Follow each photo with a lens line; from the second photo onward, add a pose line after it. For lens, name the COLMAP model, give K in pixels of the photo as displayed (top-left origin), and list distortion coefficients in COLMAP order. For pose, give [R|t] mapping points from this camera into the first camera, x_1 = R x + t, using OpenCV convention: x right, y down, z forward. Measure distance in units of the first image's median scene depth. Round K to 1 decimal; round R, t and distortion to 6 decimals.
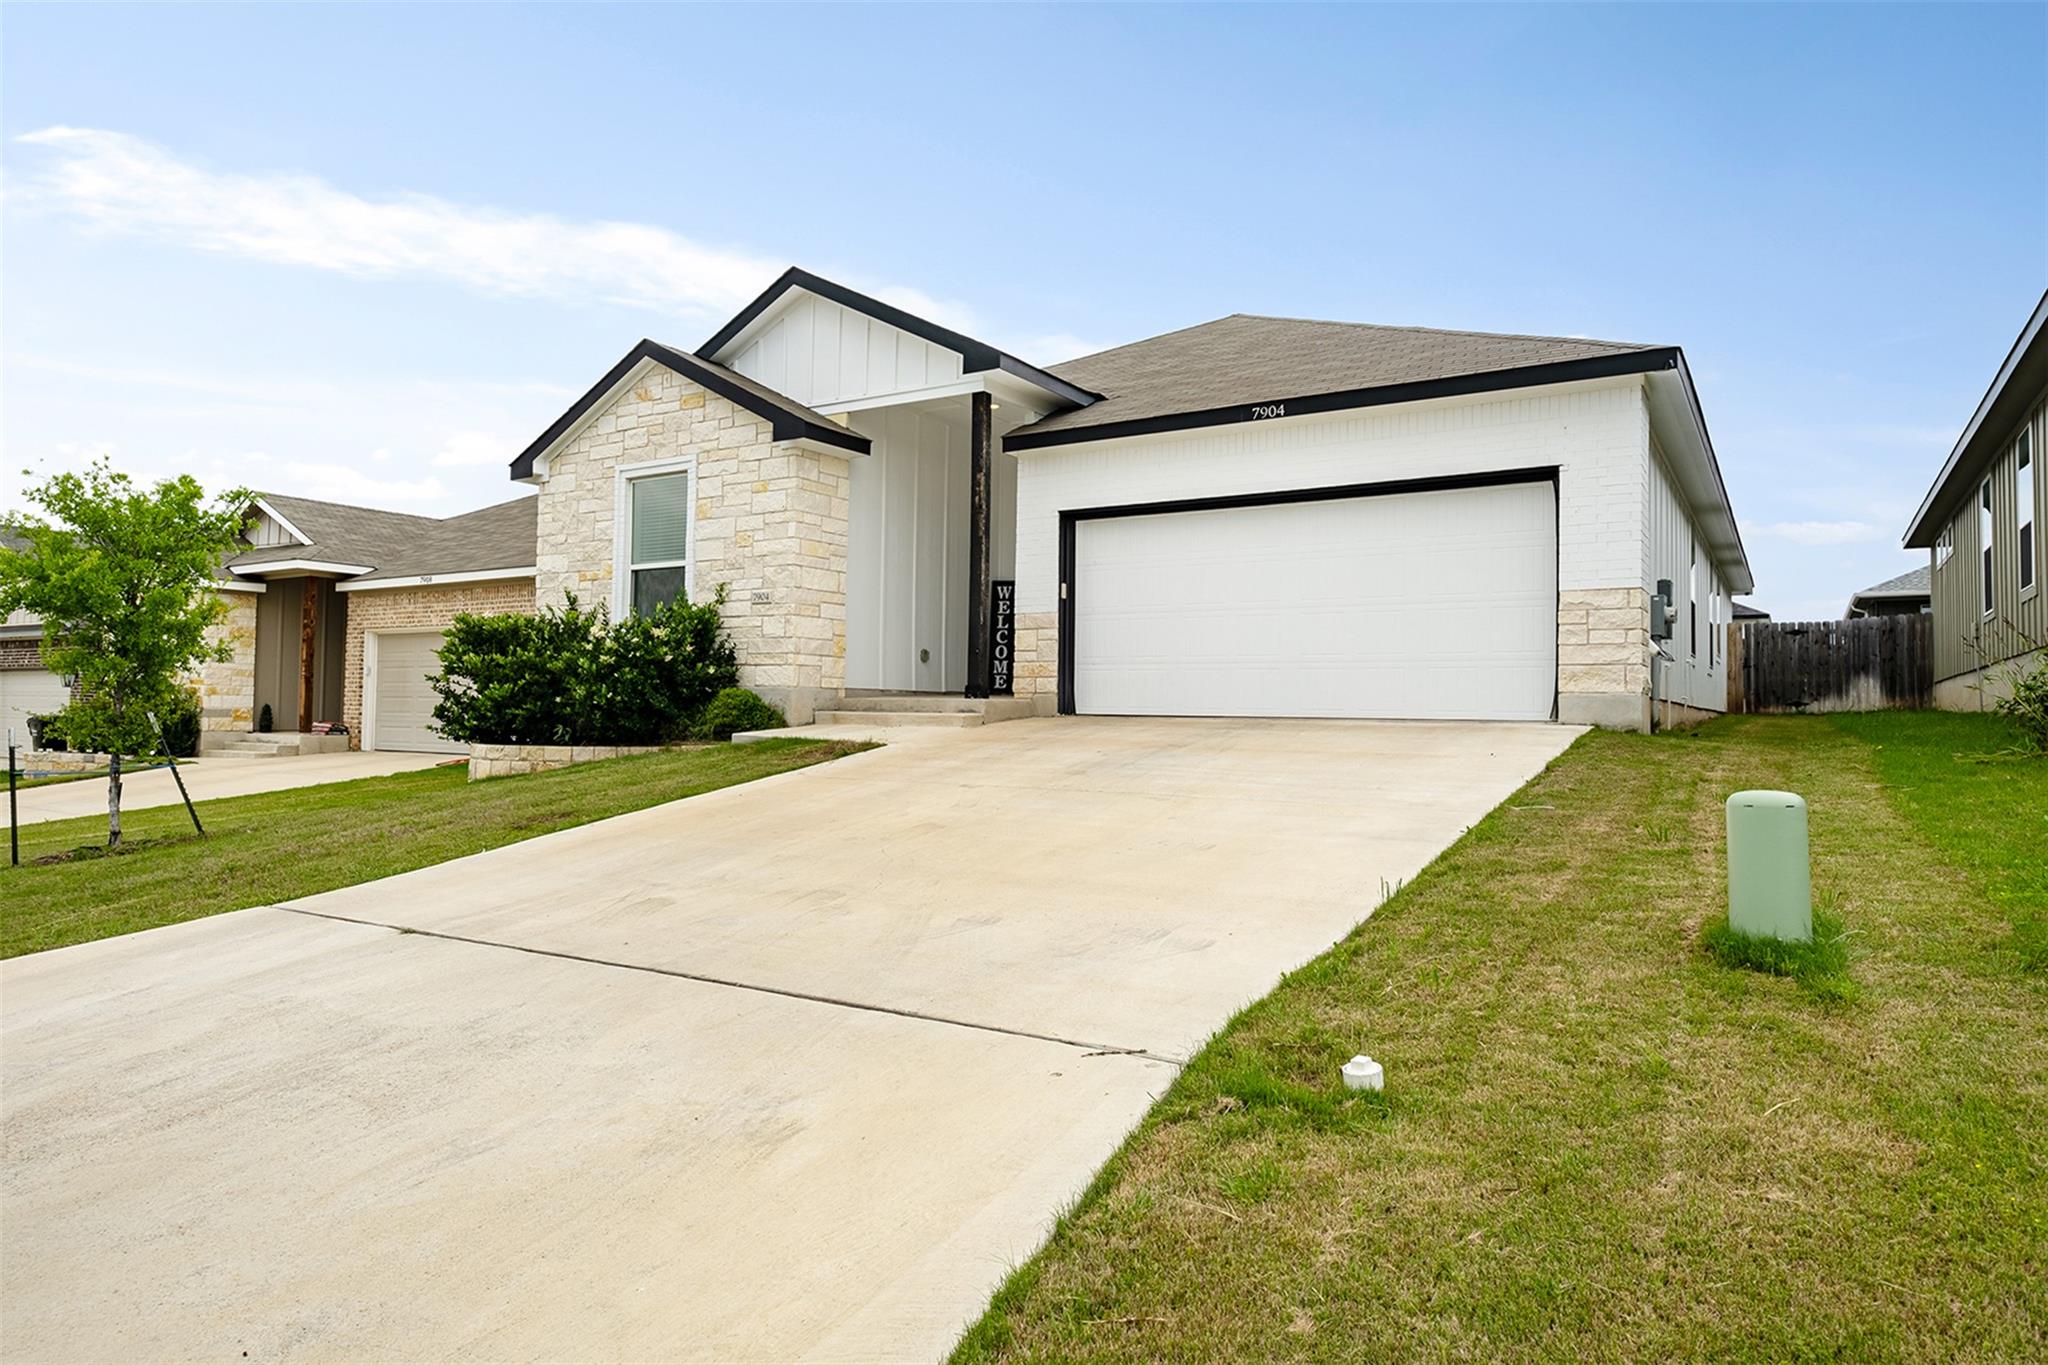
lens RADIAL K [[1228.8, 0, 1023.6], [0, 1228.8, 673.6], [0, 0, 1]] dist [-0.002225, 0.004248]
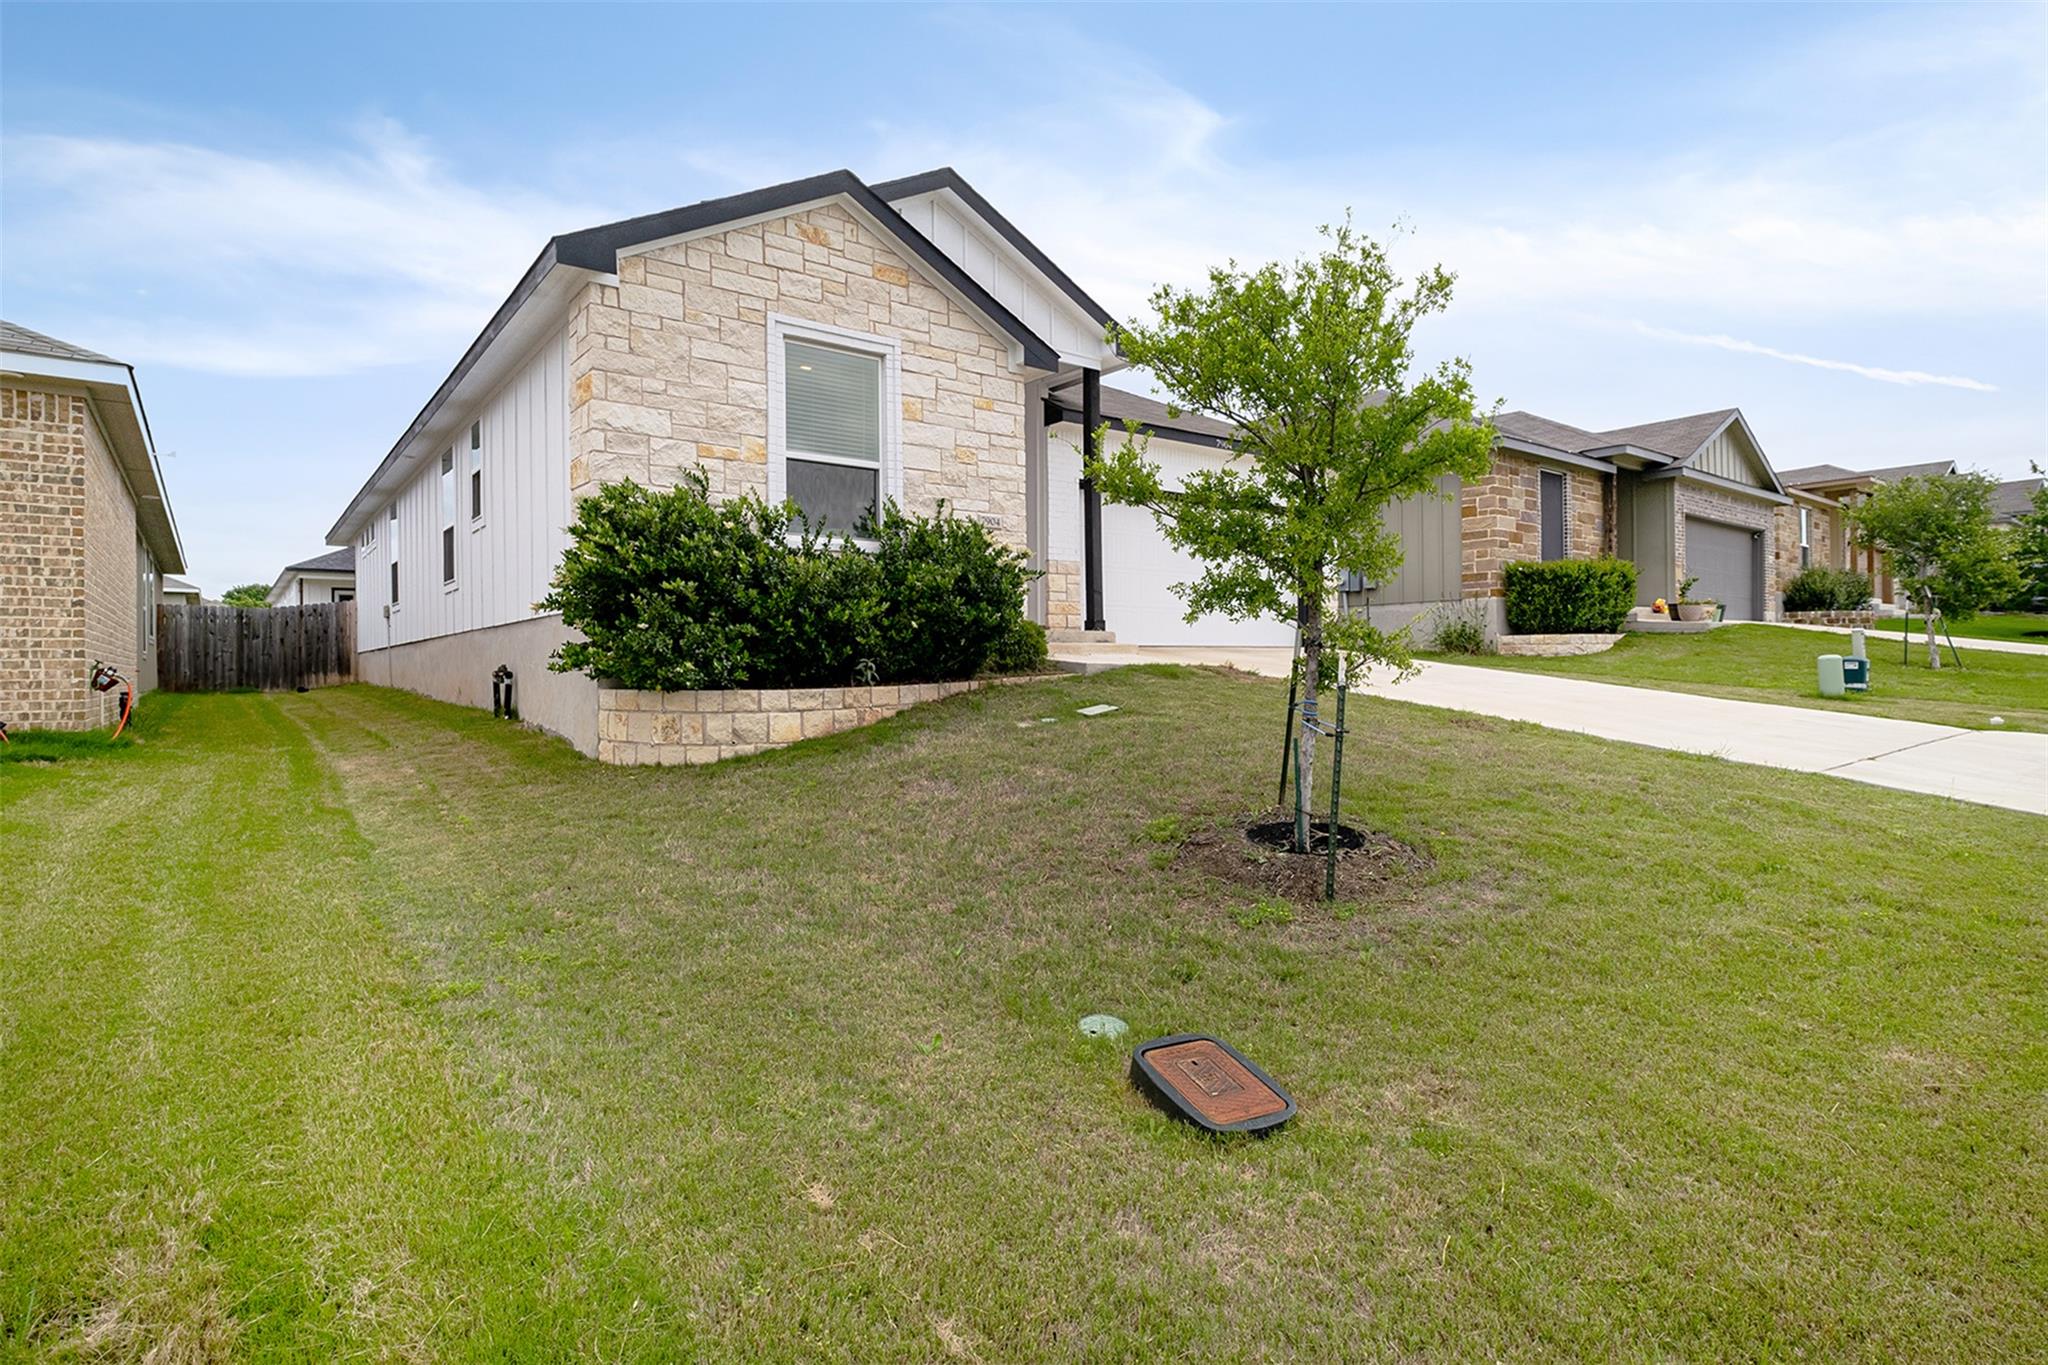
lens RADIAL K [[995.9, 0, 1026.4], [0, 995.9, 678.5], [0, 0, 1]] dist [-0.000993, -0.000361]
pose [[0.319800, -0.030501, 0.946994, -0.911457], [-0.003285, 0.999440, 0.033300, 0.032725], [-0.947479, -0.013760, 0.319521, 0.703022]]
